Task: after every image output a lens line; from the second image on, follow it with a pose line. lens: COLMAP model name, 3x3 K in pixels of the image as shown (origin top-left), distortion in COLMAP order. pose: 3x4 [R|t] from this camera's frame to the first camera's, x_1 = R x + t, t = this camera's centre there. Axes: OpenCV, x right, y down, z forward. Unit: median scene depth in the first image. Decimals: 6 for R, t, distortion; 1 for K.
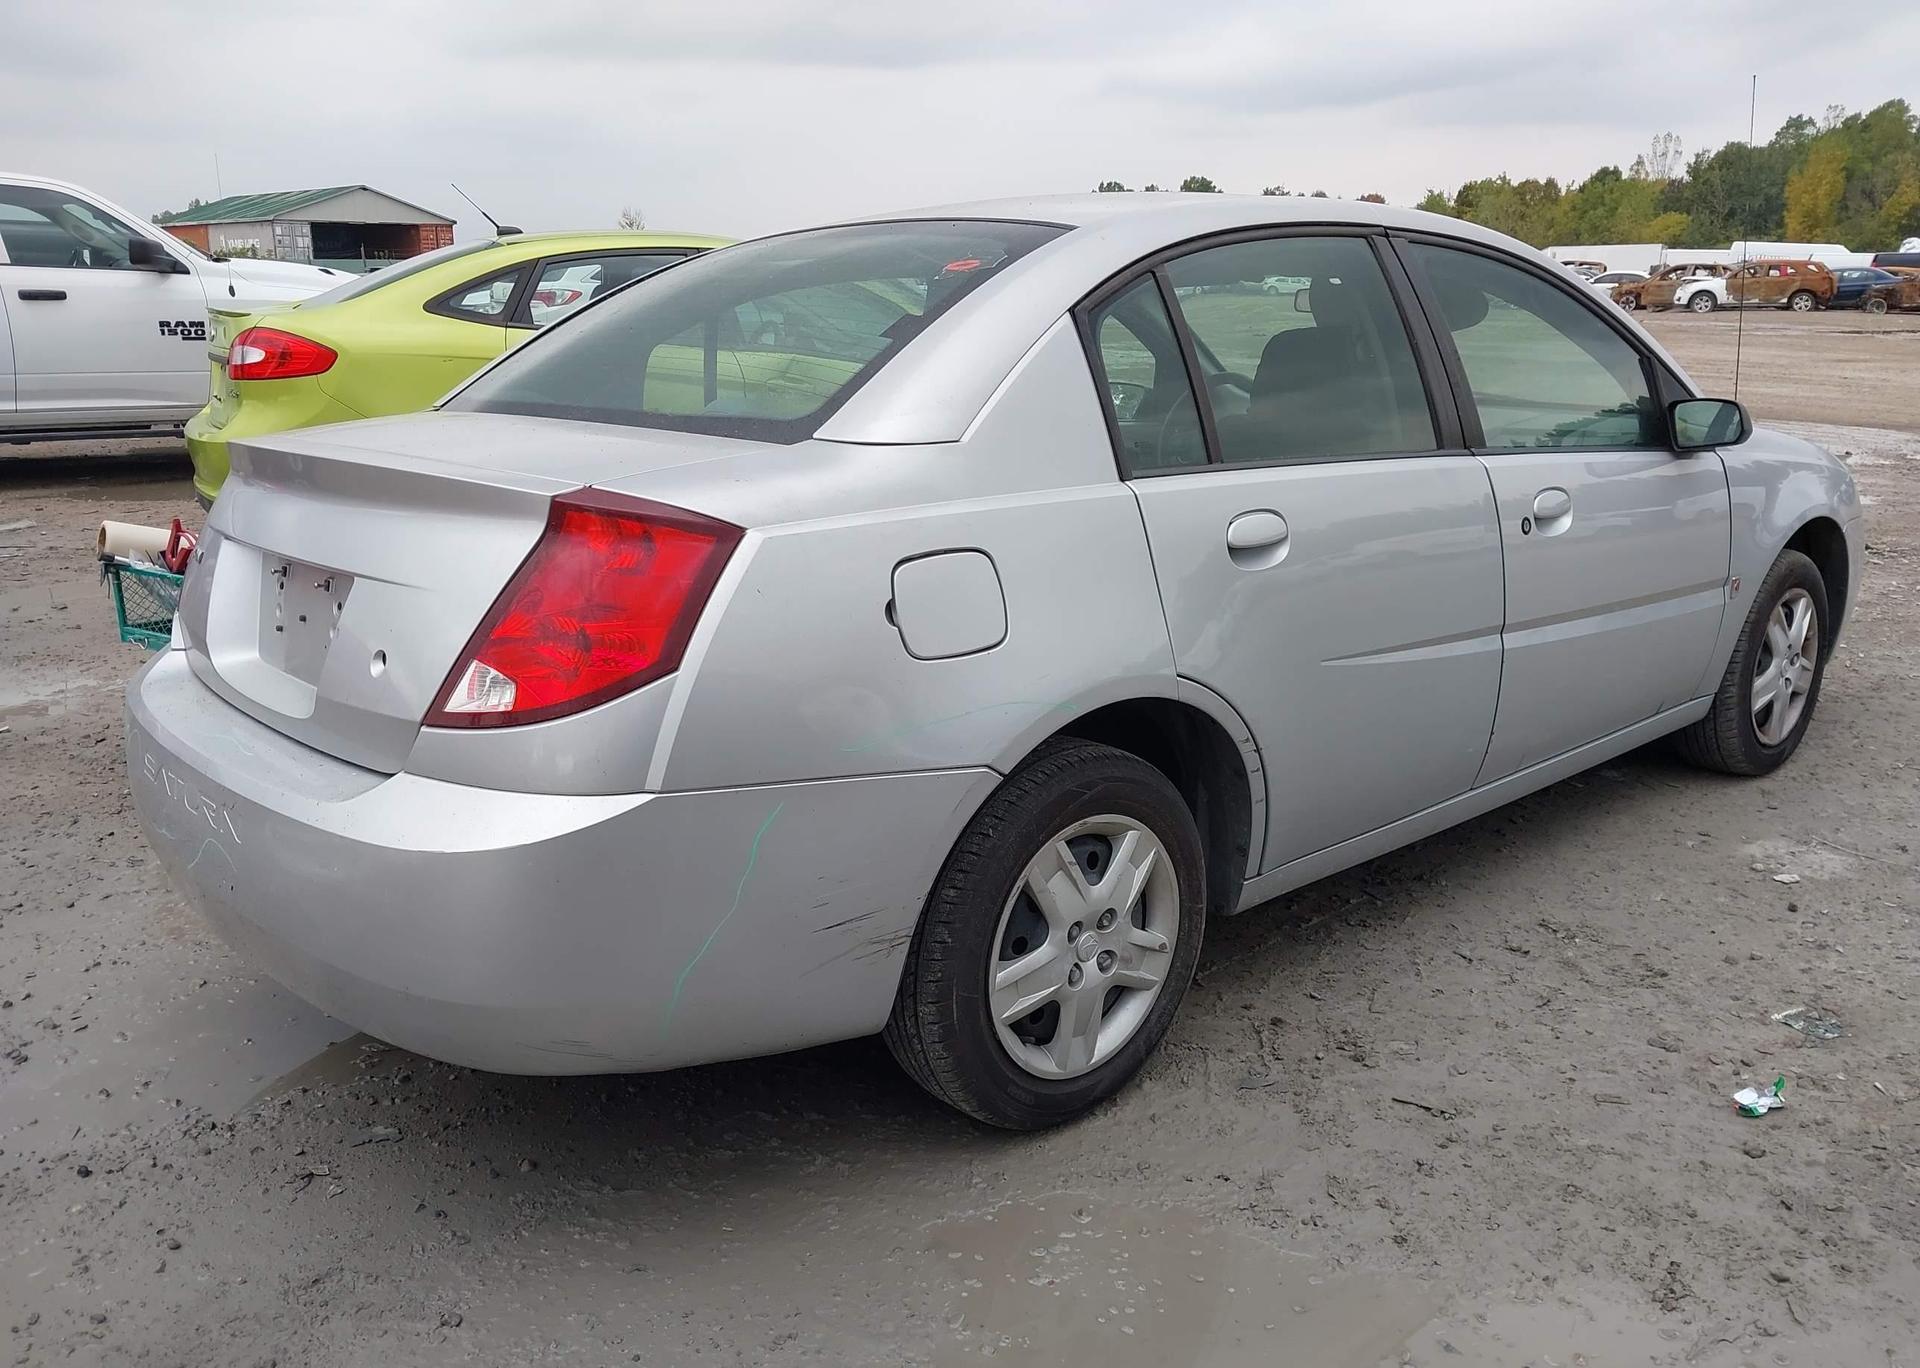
lens RADIAL K [[1506.8, 0, 952.1], [0, 1506.8, 689.3], [0, 0, 1]] dist [0.012518, -0.018563]
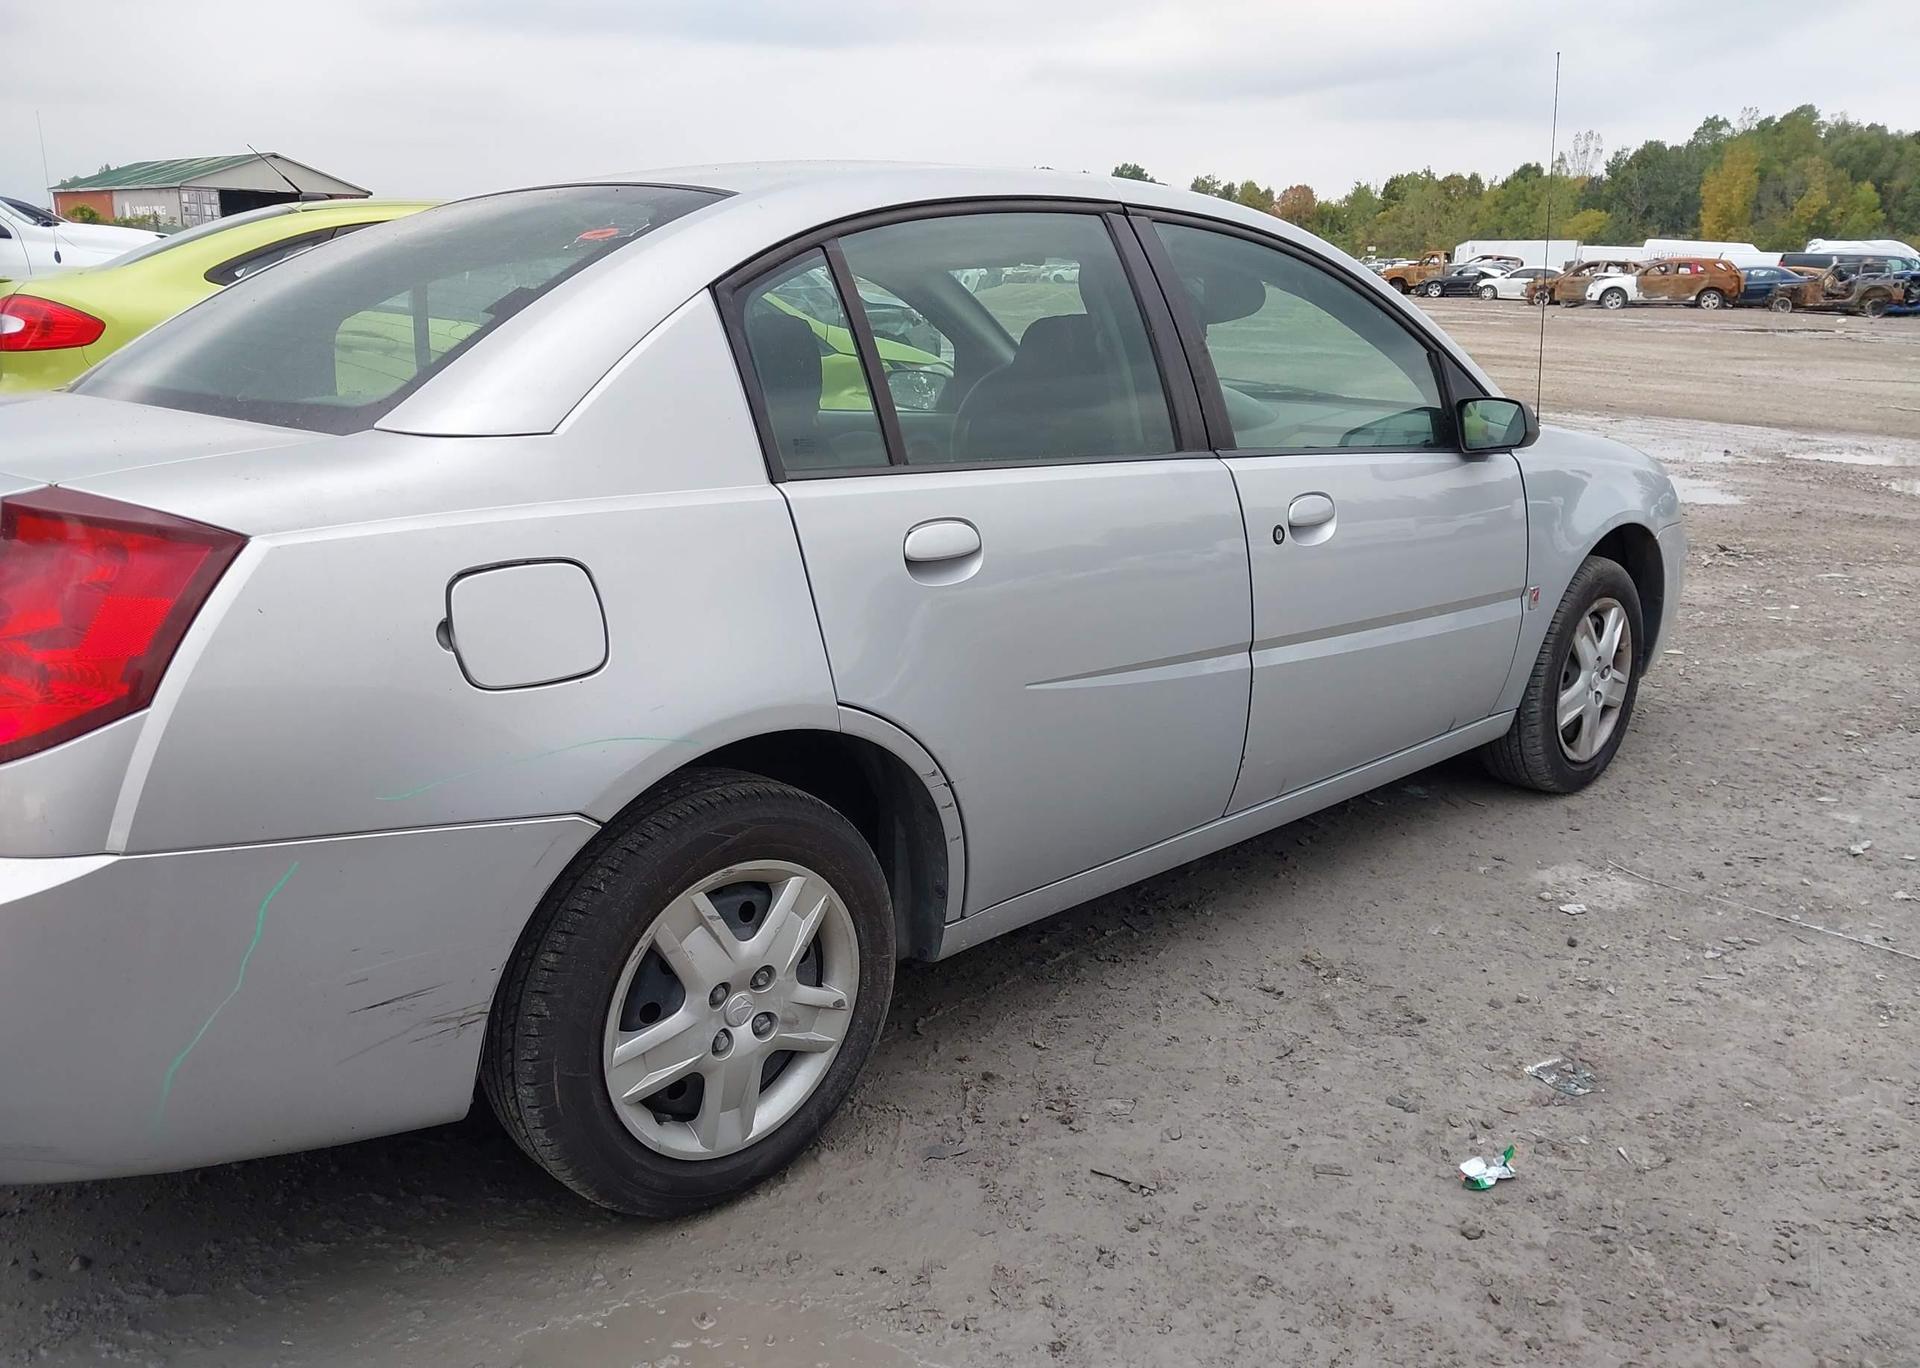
lens RADIAL K [[1506.8, 0, 947.5], [0, 1506.8, 692.9], [0, 0, 1]] dist [0.012518, -0.018563]
pose [[0.998979, 0.006825, 0.044660, 0.142645], [-0.007386, 0.999896, 0.012390, -0.022100], [-0.044570, -0.012707, 0.998925, 0.092244]]
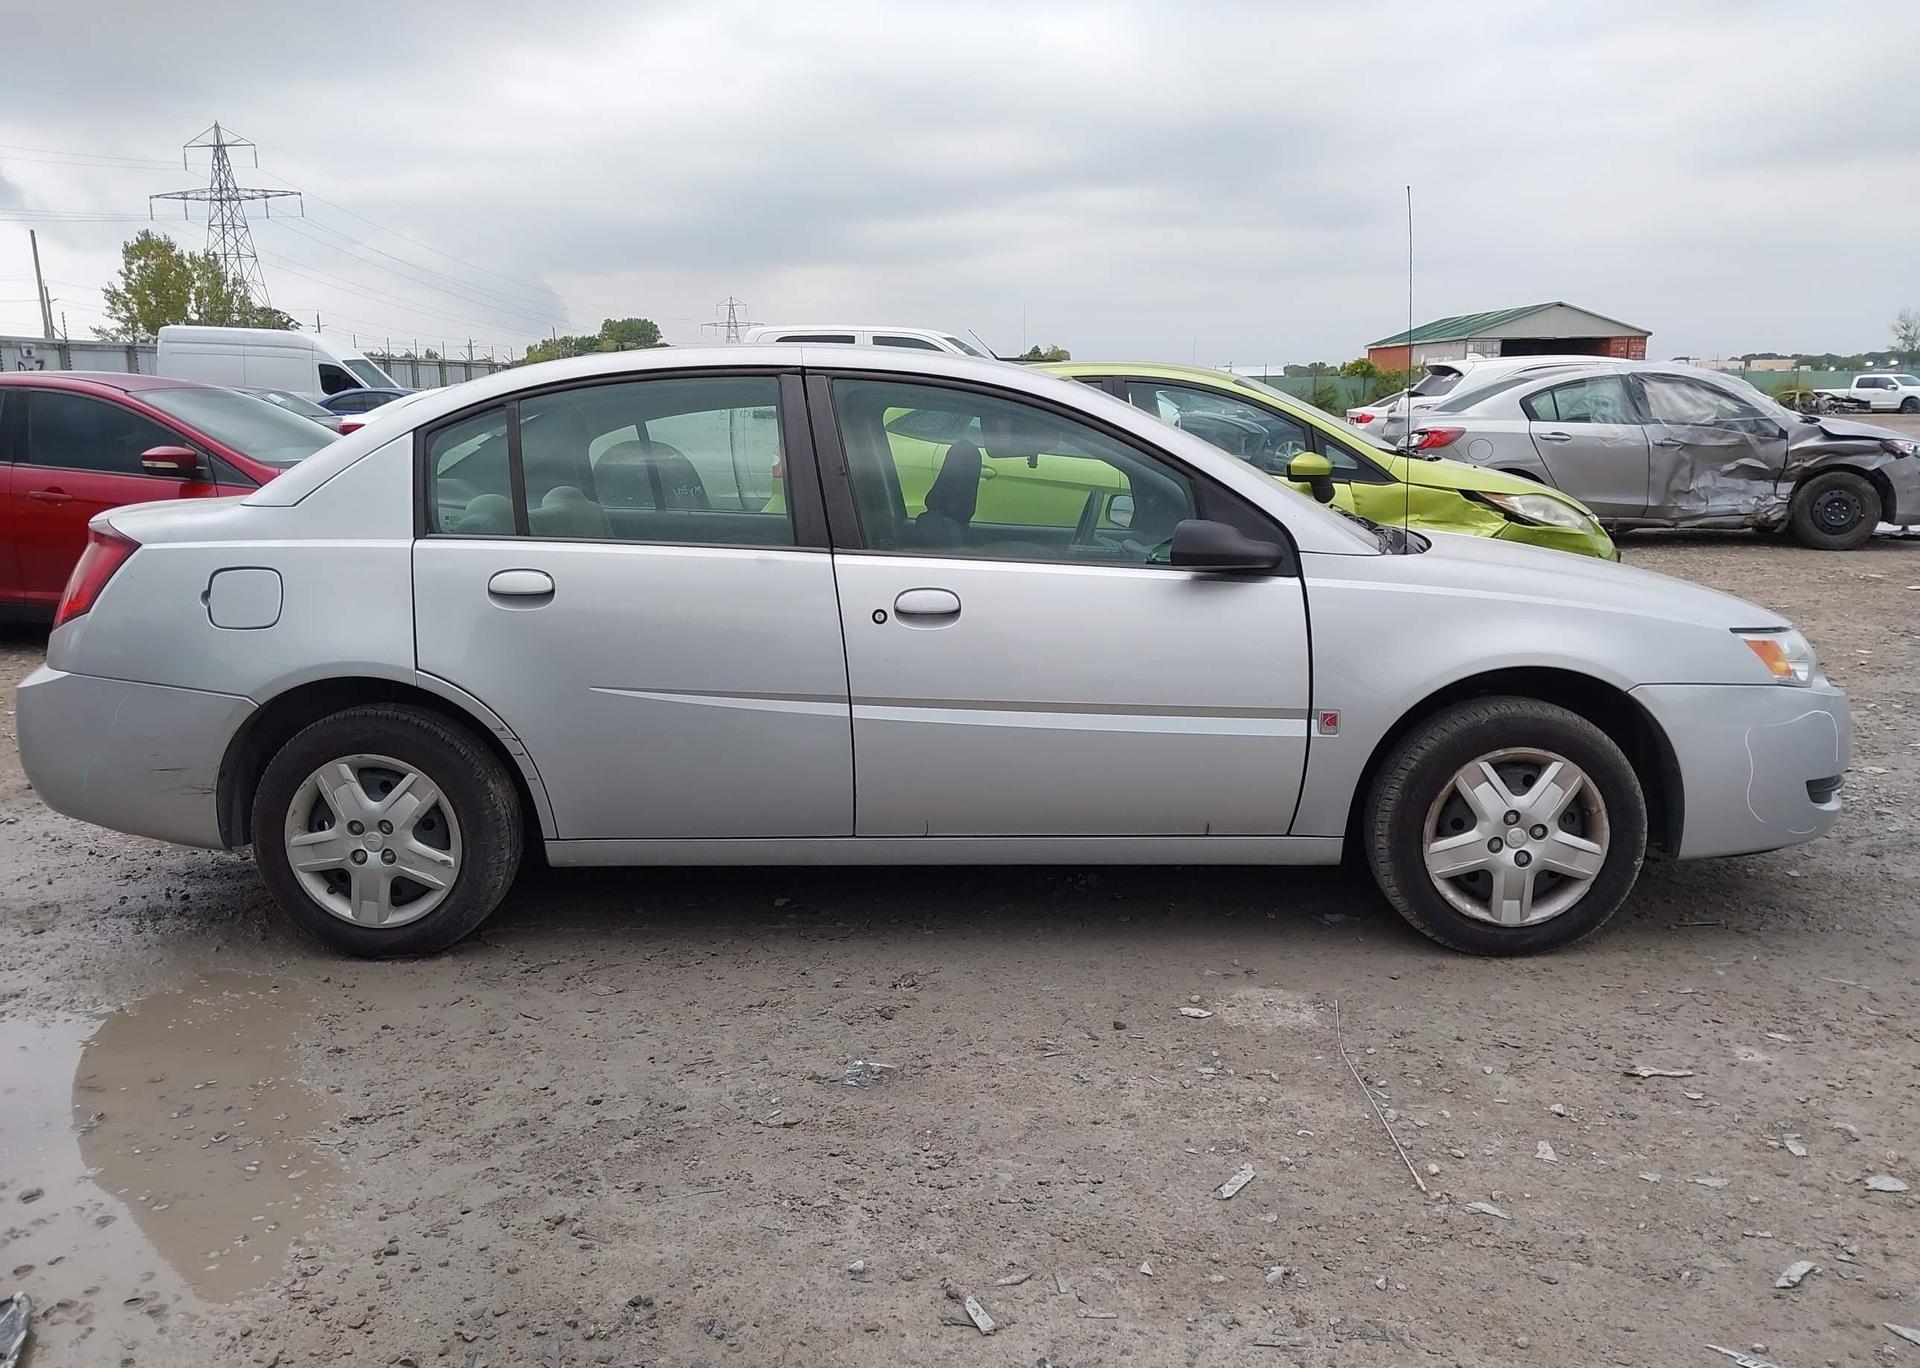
lens RADIAL K [[1506.8, 0, 946.5], [0, 1506.8, 695.0], [0, 0, 1]] dist [0.012518, -0.018563]
pose [[0.728562, 0.121033, -0.674202, 1.246788], [-0.166142, 0.986099, -0.002513, -0.055213], [0.664525, 0.113844, 0.738543, 0.199652]]
